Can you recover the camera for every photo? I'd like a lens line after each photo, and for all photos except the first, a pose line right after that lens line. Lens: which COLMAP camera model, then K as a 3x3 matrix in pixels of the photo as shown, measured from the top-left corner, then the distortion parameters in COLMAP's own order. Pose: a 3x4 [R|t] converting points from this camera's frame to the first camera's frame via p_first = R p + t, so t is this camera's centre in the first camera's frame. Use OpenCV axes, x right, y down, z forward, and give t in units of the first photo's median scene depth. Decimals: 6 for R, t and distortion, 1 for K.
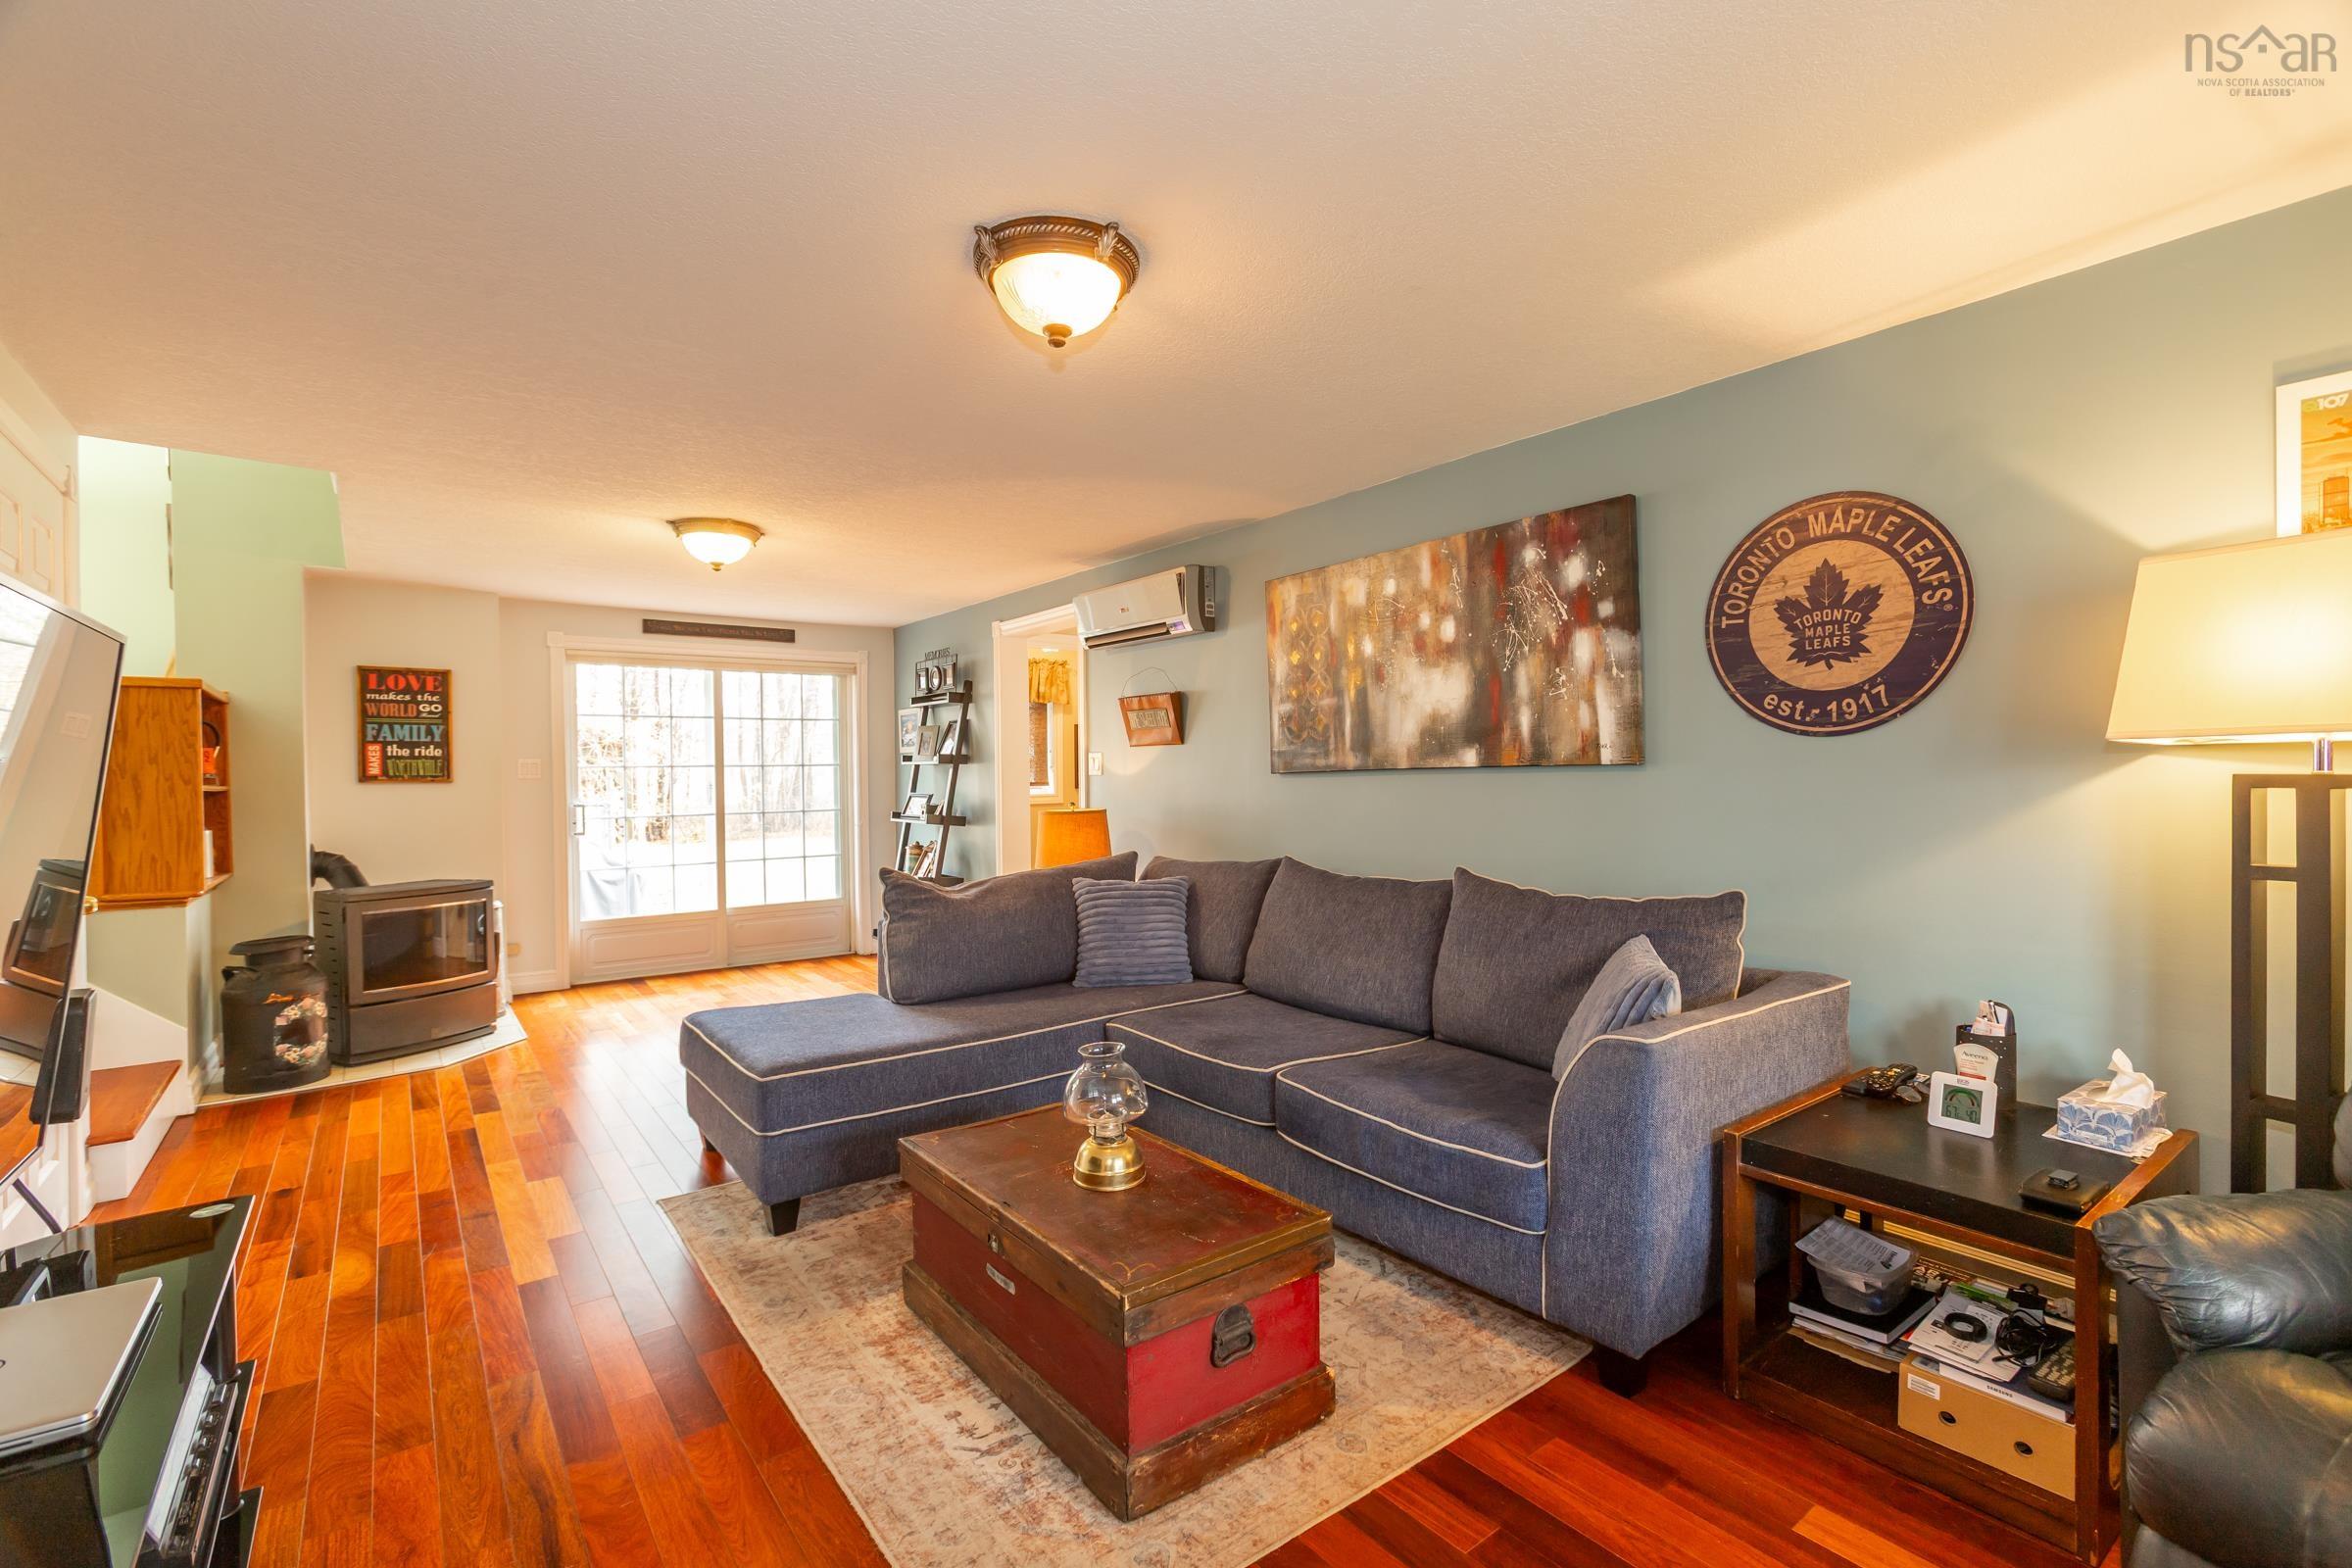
lens RADIAL K [[1049.2, 0, 1175.9], [0, 1049.2, 784.7], [0, 0, 1]] dist [-0.017391, 0.011456]
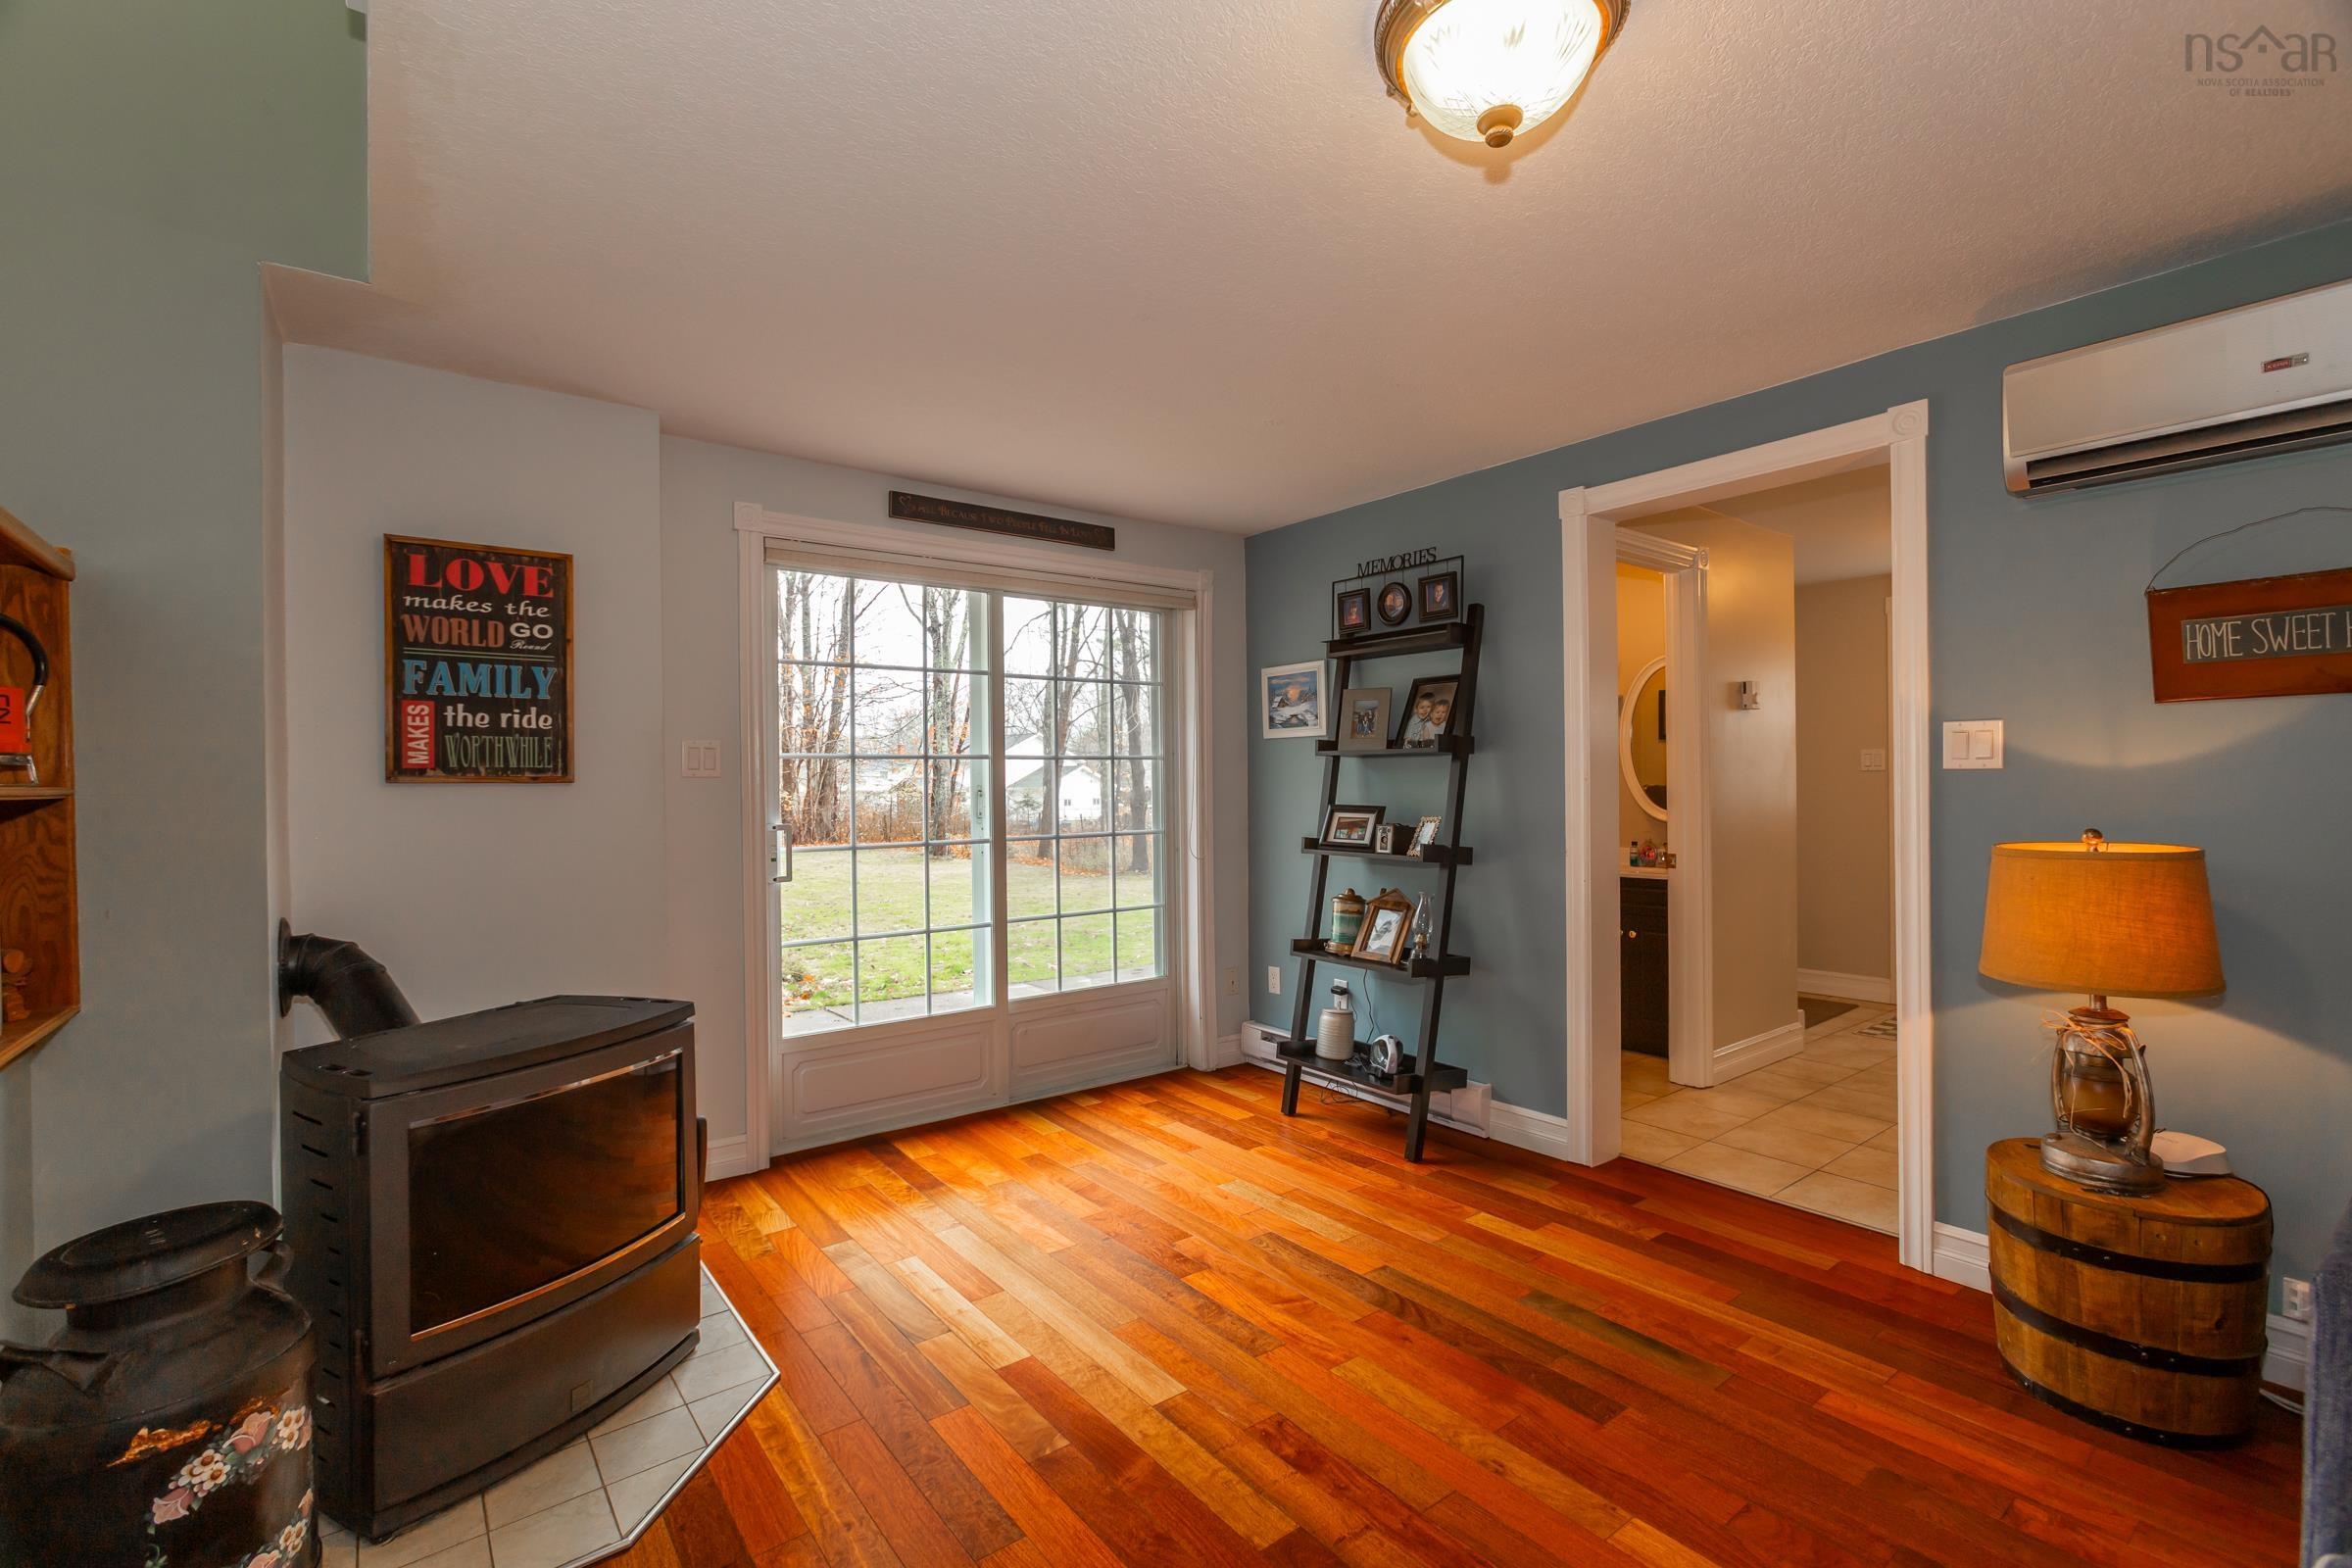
lens RADIAL K [[1049.2, 0, 1170.7], [0, 1049.2, 782.9], [0, 0, 1]] dist [-0.017391, 0.011456]
pose [[0.999996, 0.001782, 0.002191, -0.558470], [-0.001760, 0.999948, -0.009999, 0.003245], [-0.002209, 0.009995, 0.999948, 0.684731]]
